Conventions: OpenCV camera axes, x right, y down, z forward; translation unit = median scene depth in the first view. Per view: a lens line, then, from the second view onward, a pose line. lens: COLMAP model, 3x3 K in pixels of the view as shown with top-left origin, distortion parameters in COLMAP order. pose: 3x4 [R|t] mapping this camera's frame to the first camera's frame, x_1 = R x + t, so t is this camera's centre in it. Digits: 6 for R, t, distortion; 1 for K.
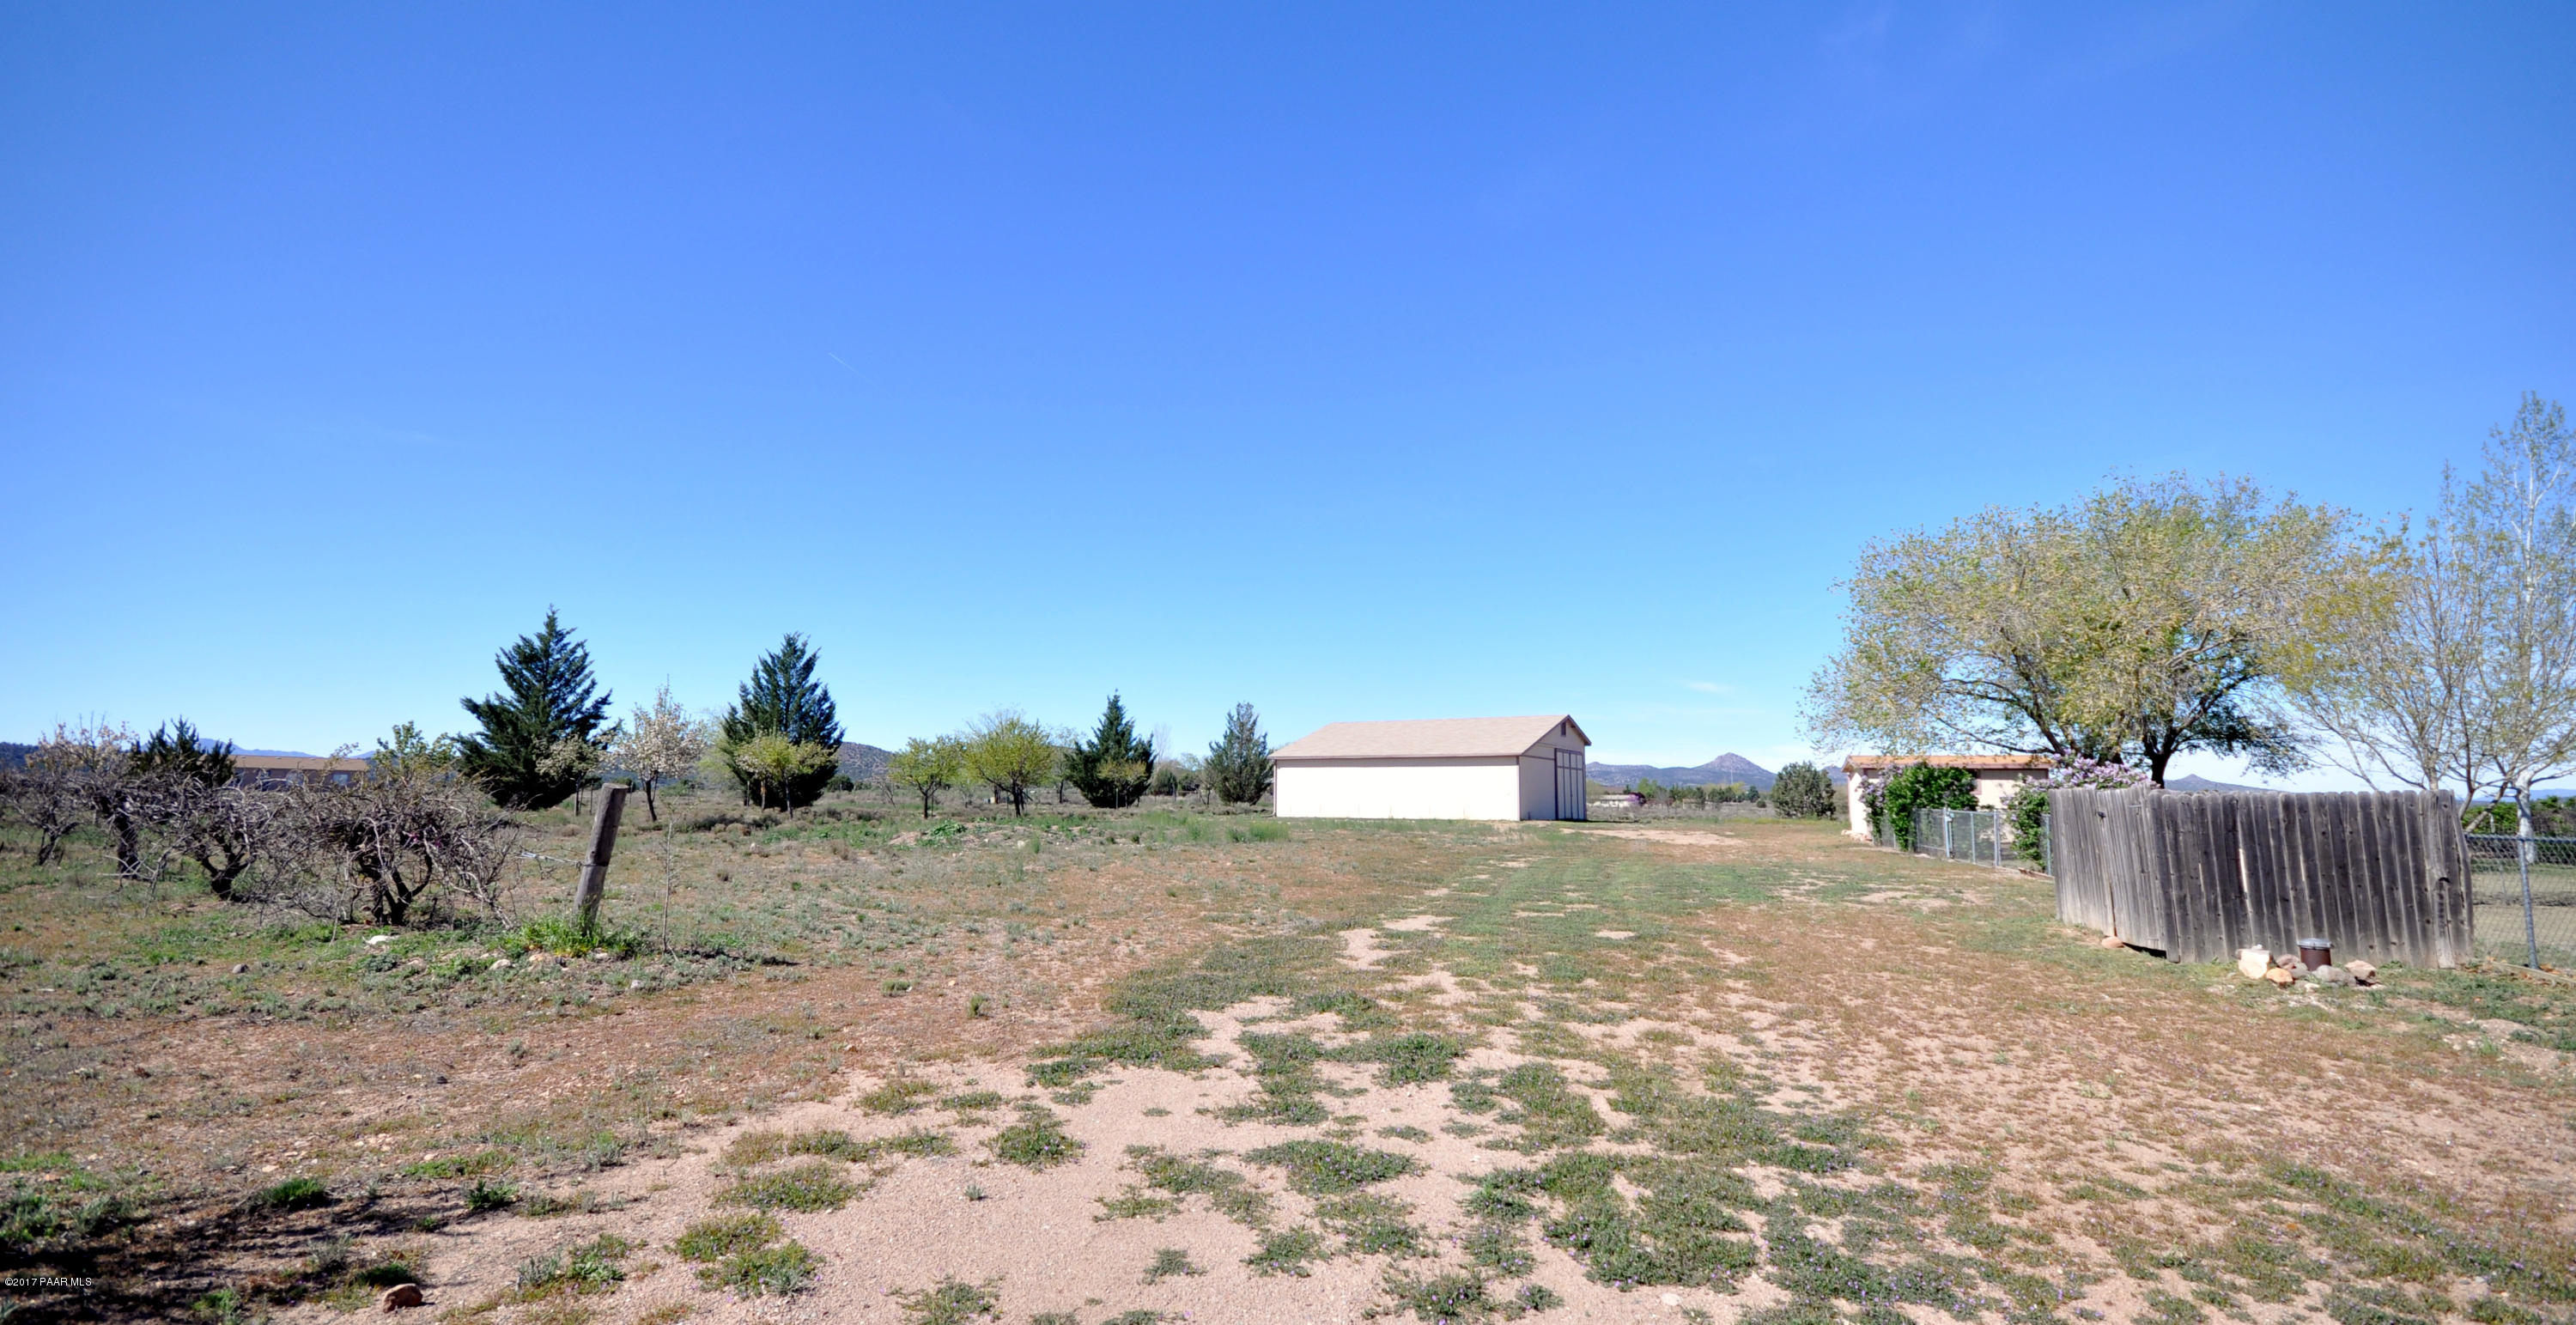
lens RADIAL K [[1069.7, 0, 1288.0], [0, 1069.7, 662.5], [0, 0, 1]] dist [0.000041, -0.000002]
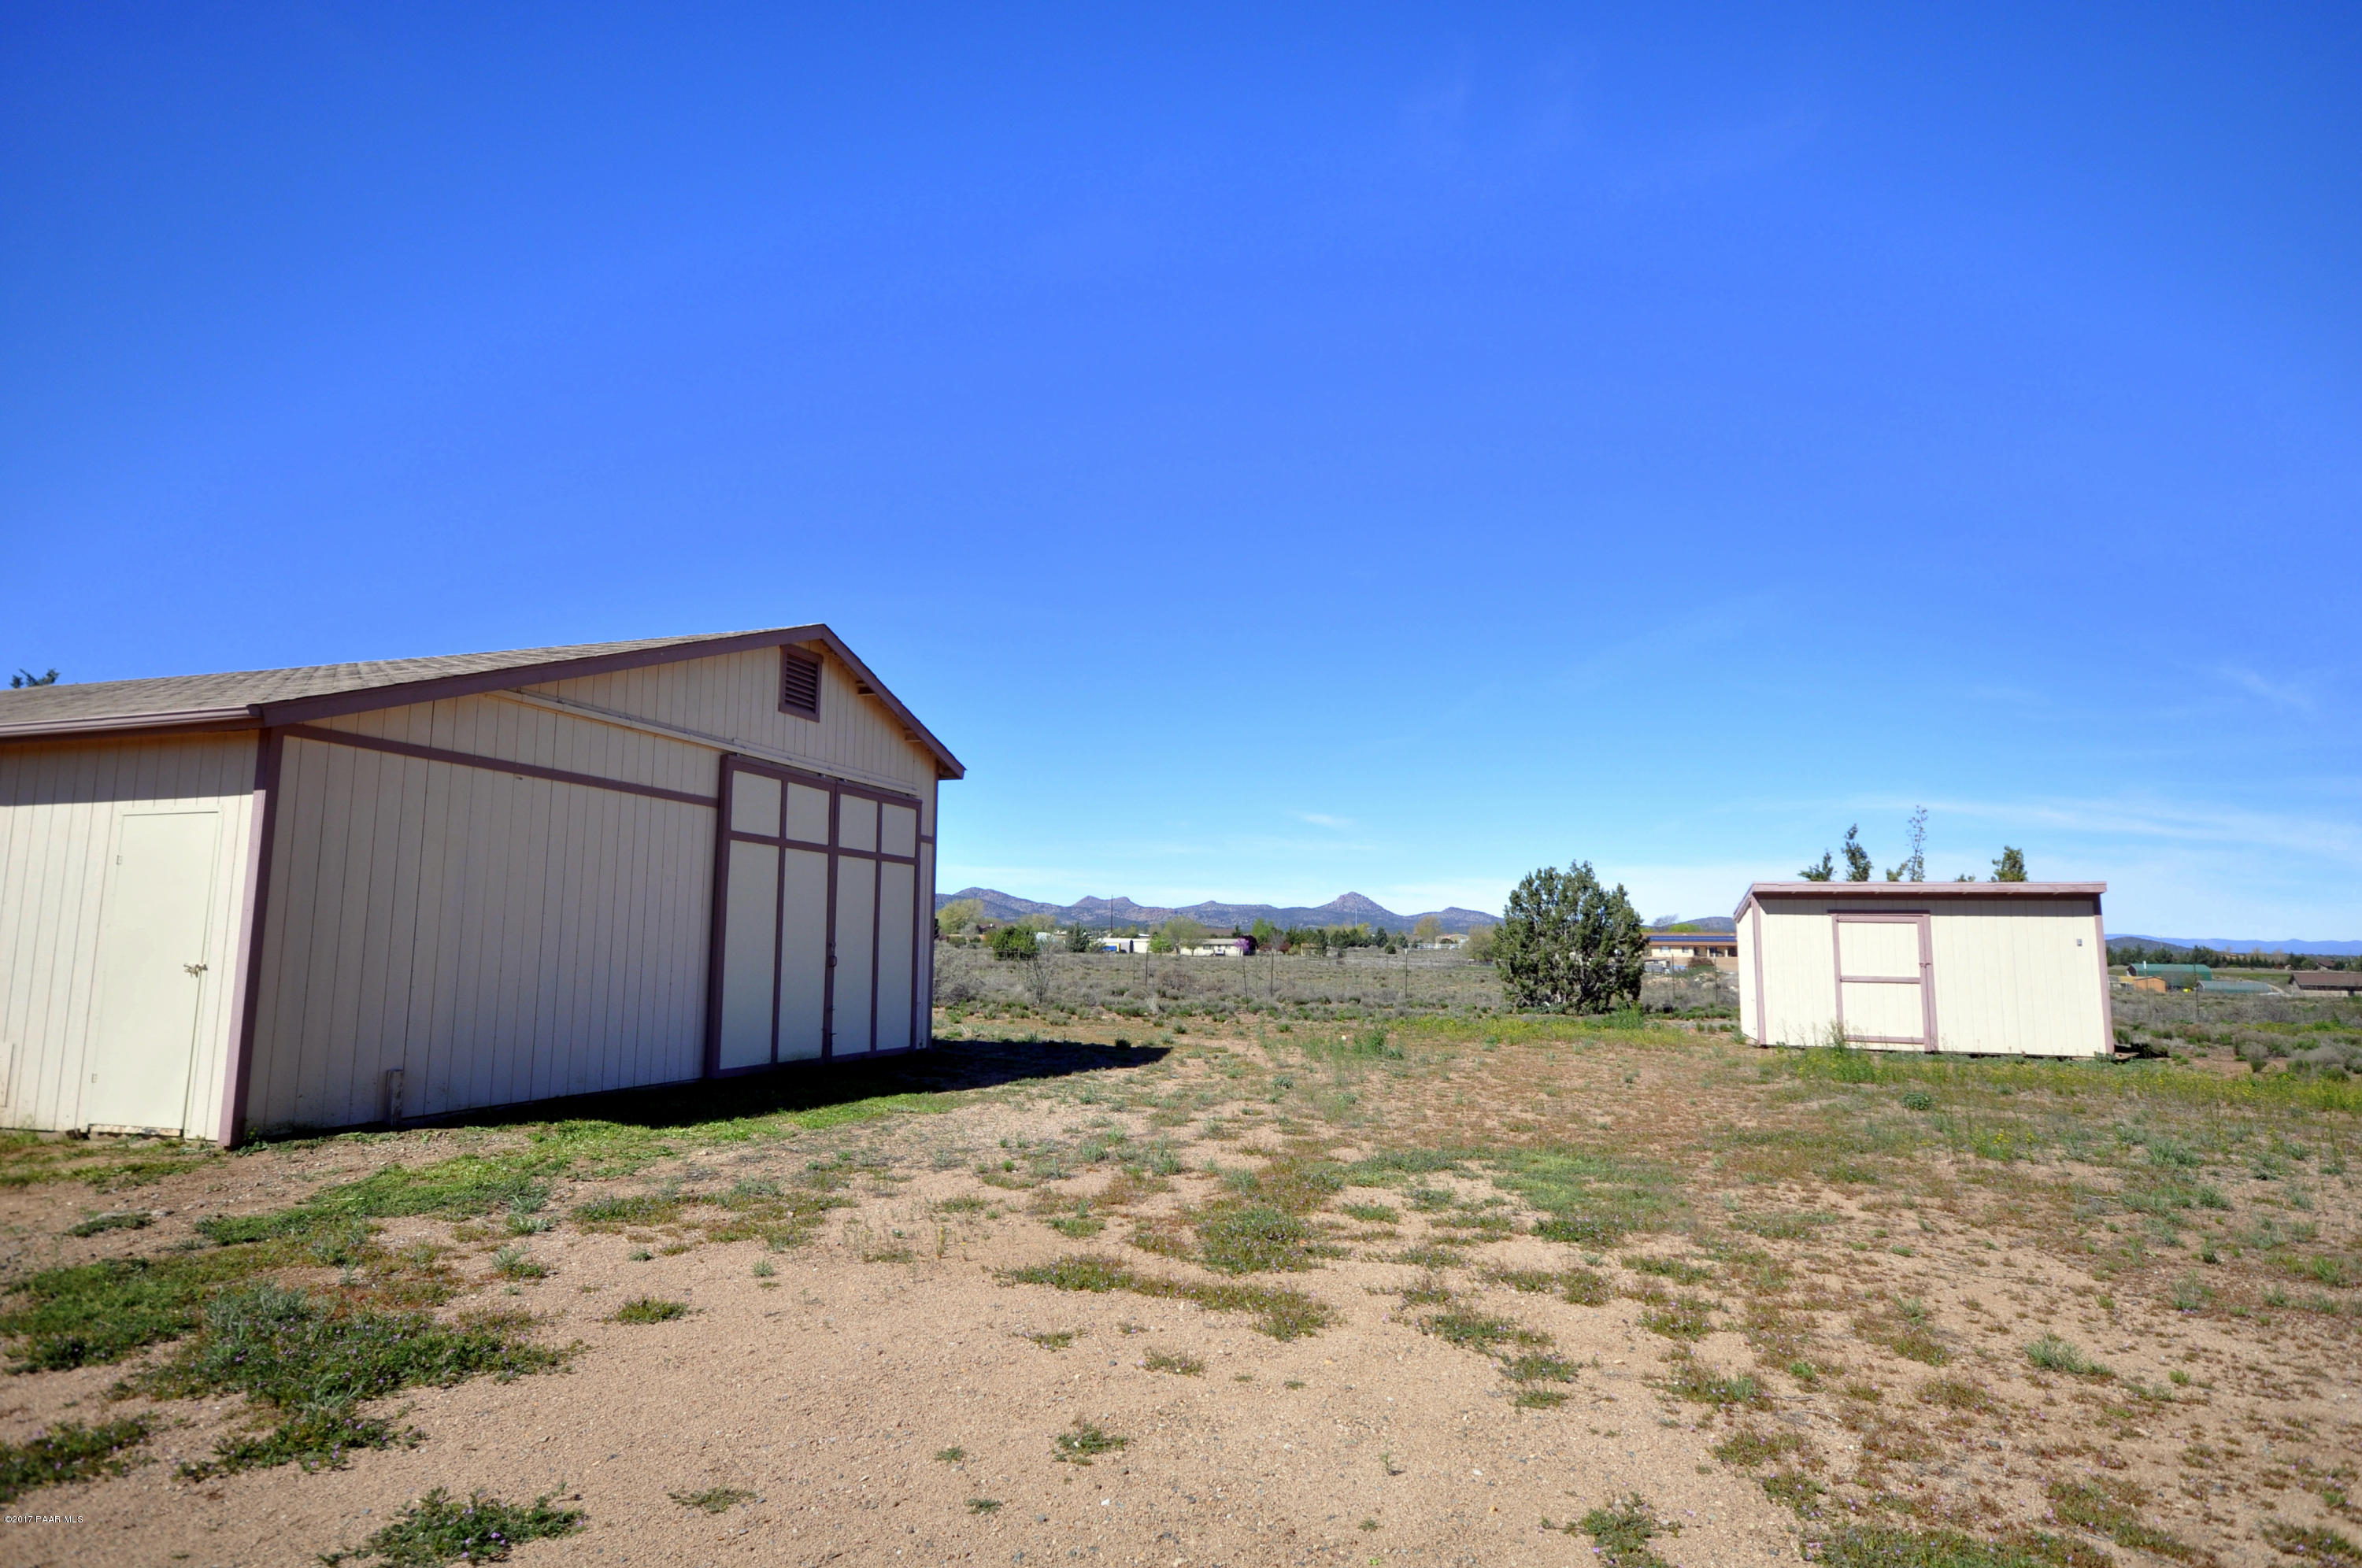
lens RADIAL K [[1307.8, 0, 1184.8], [0, 1307.8, 789.7], [0, 0, 1]] dist [0.007021, 0.002123]
pose [[0.965817, 0.024762, 0.258038, 0.234137], [-0.027079, 0.999619, 0.005429, 0.071835], [-0.257805, -0.012231, 0.966120, 0.618147]]
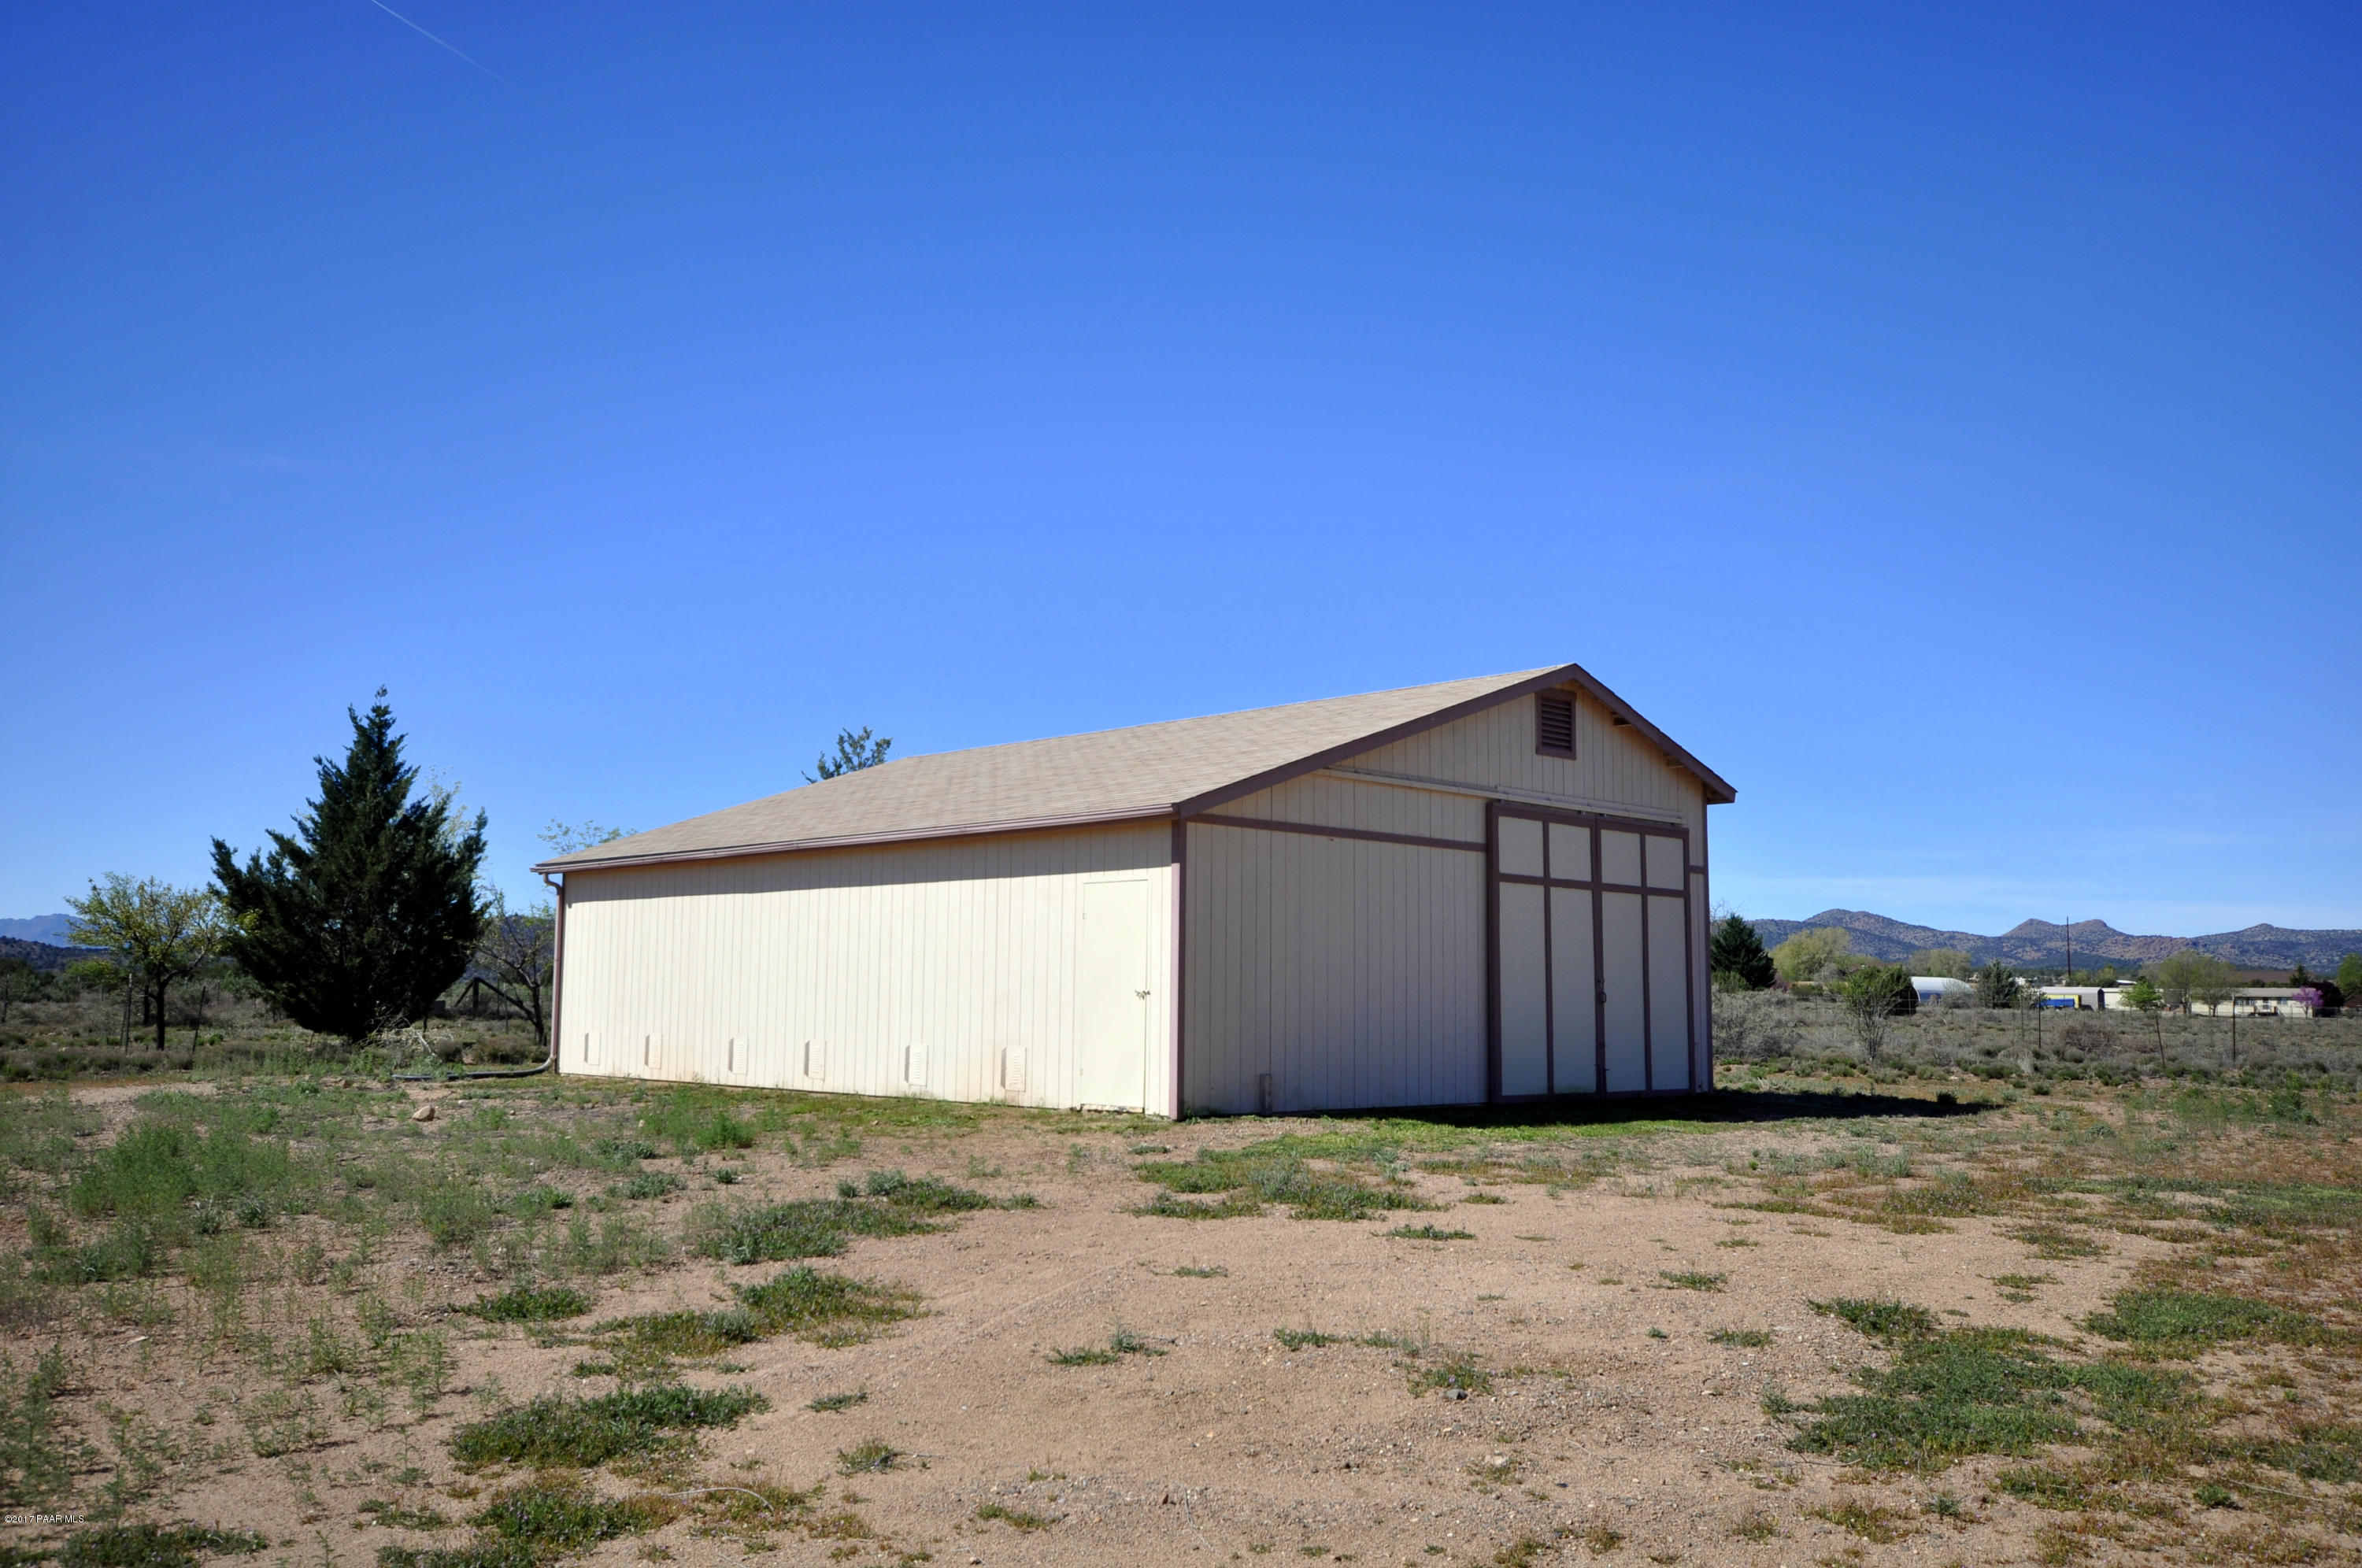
lens RADIAL K [[1957.9, 0, 1181.0], [0, 1957.9, 784.0], [0, 0, 1]] dist [0.009948, 0.008174]
pose [[0.975677, -0.029422, -0.217229, 0.238638], [0.033028, 0.999370, 0.012990, 0.059009], [0.216710, -0.019849, 0.976034, 0.490368]]
